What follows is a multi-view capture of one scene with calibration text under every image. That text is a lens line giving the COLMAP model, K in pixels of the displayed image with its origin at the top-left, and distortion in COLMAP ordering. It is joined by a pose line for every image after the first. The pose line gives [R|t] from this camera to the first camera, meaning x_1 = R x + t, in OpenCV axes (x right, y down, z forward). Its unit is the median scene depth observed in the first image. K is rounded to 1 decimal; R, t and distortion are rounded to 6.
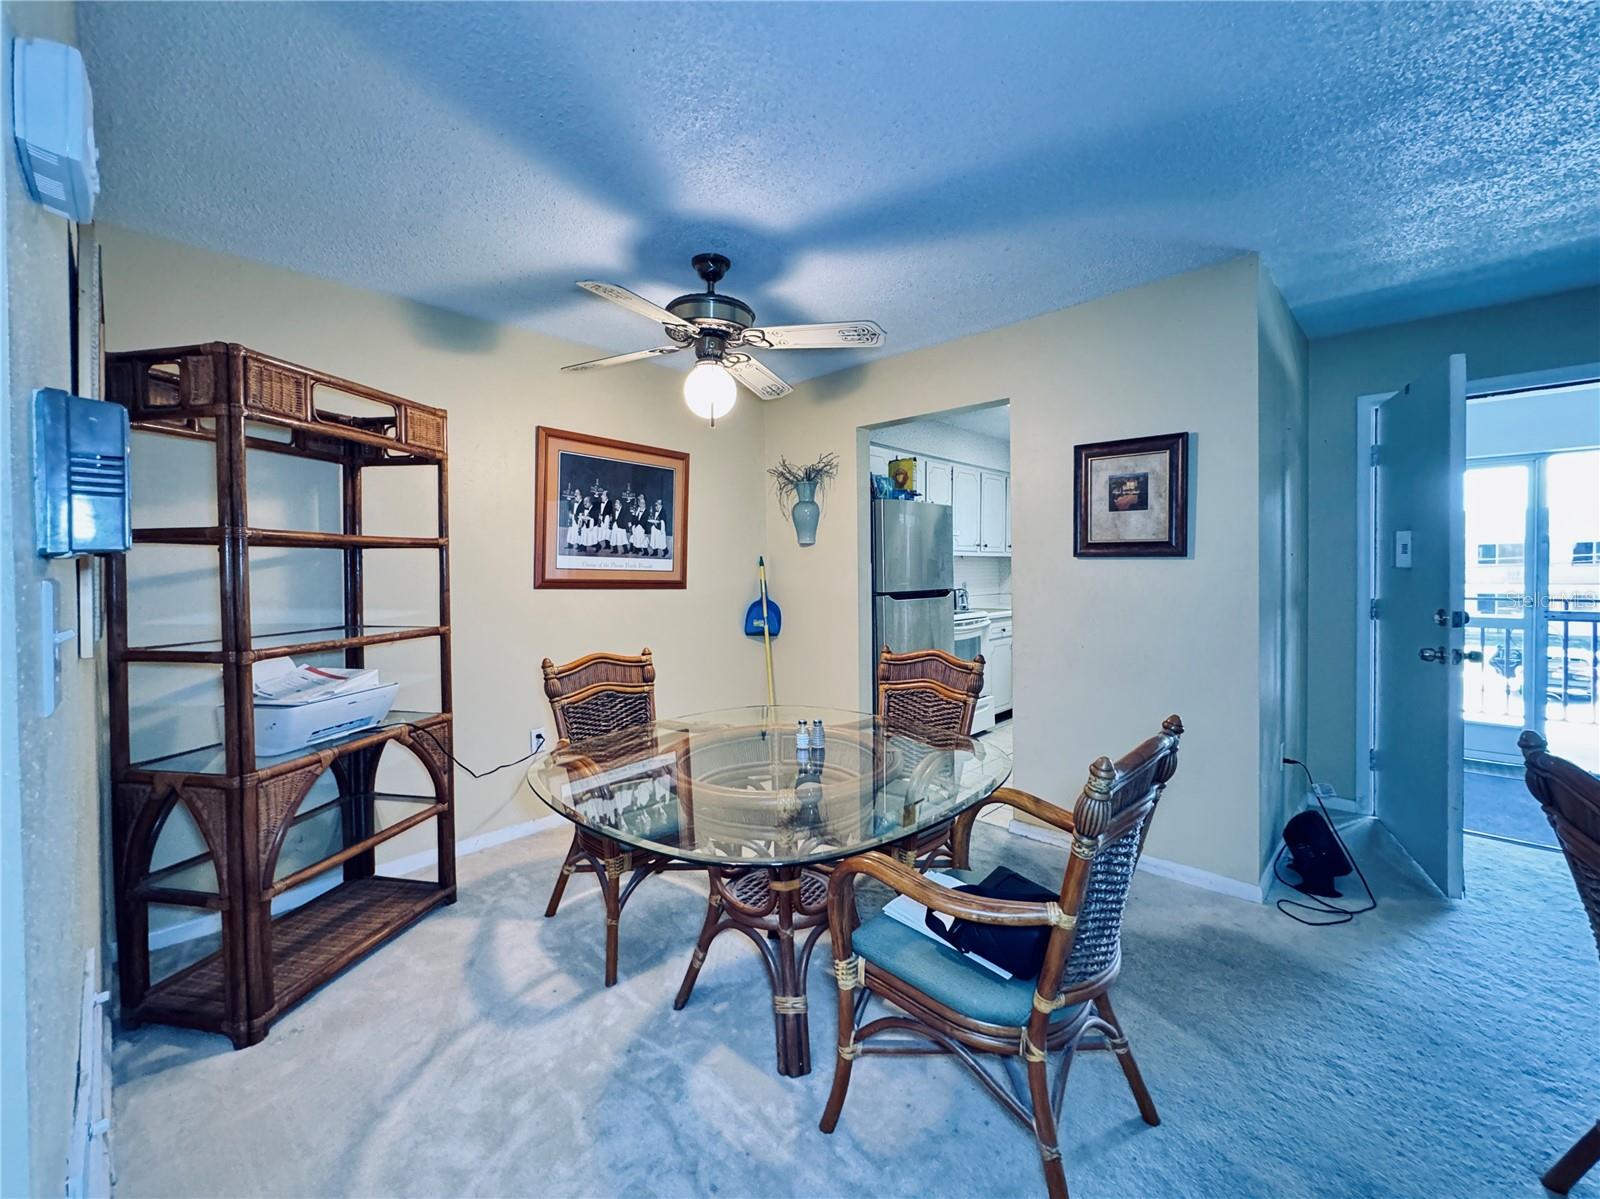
lens RADIAL K [[652.0, 0, 821.3], [0, 652.0, 578.5], [0, 0, 1]] dist [-0.000749, -0.000734]
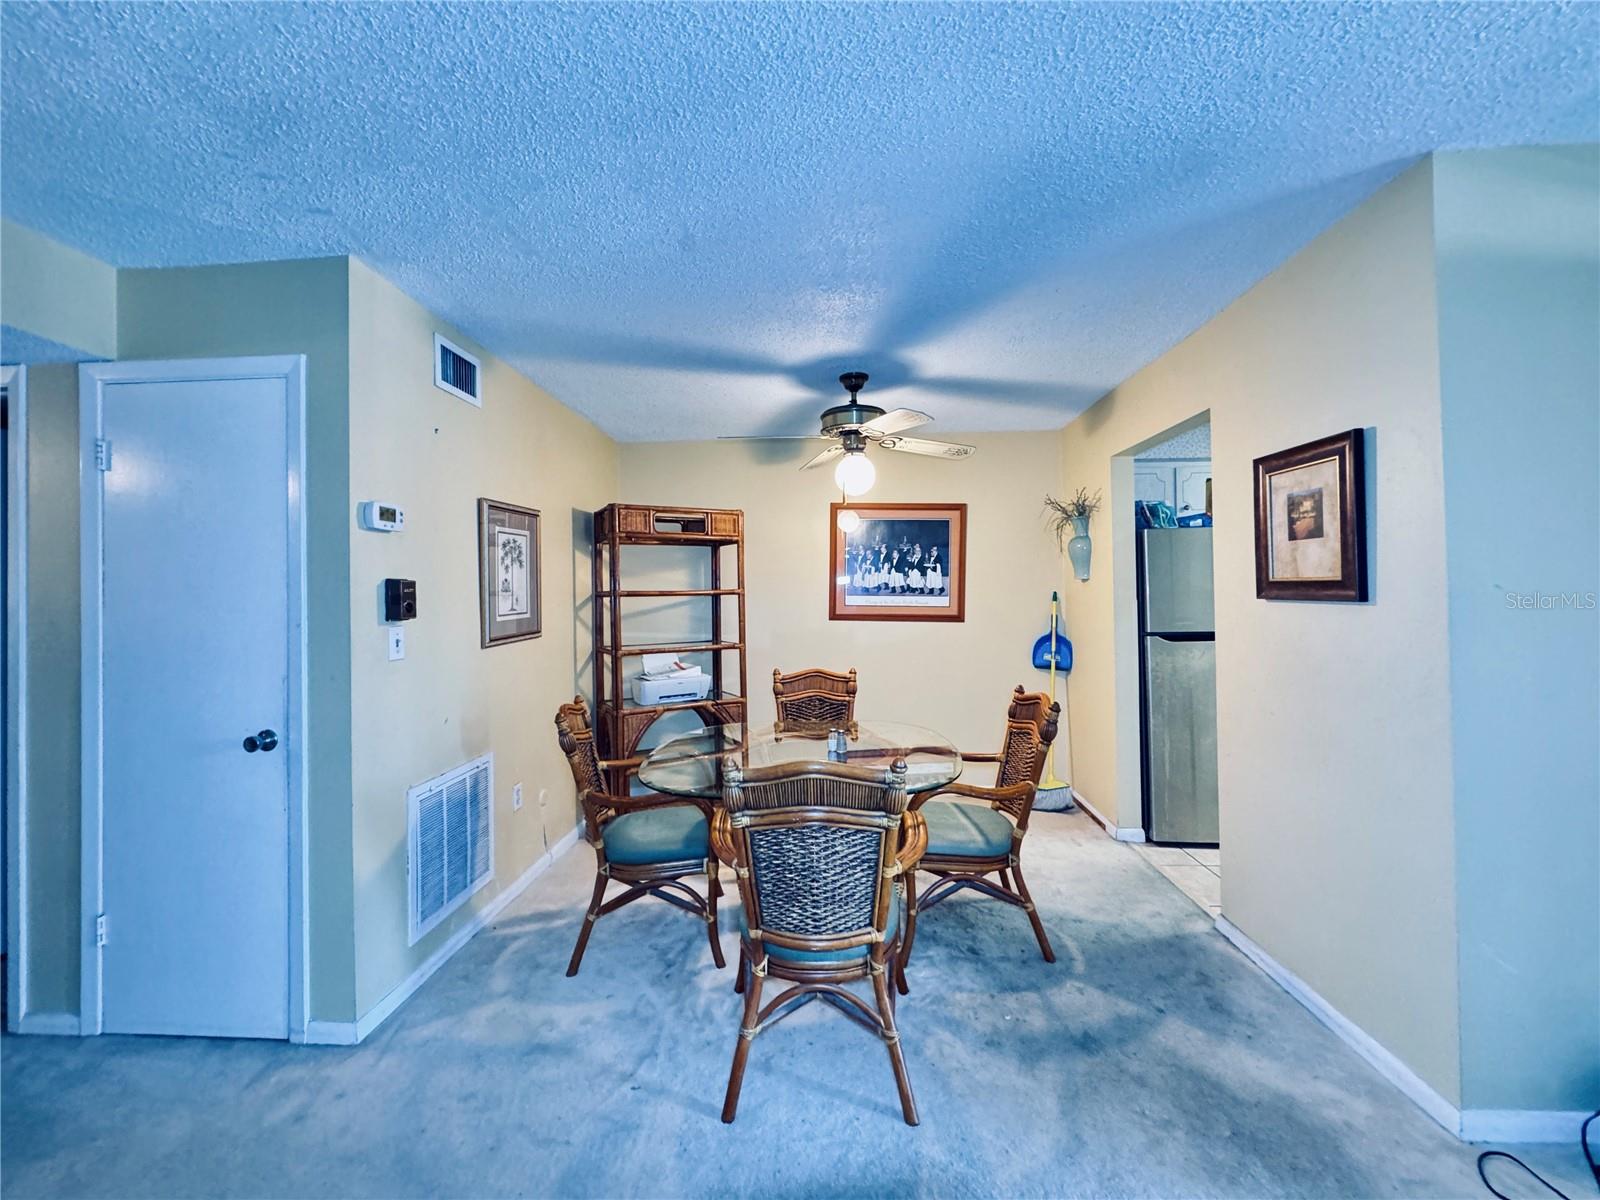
lens RADIAL K [[652.0, 0, 810.5], [0, 652.0, 592.6], [0, 0, 1]] dist [-0.000749, -0.000734]
pose [[0.648780, -0.005266, -0.760957, 0.560146], [-0.001993, 0.999961, -0.008620, -0.028822], [0.760973, 0.007109, 0.648745, 0.062250]]
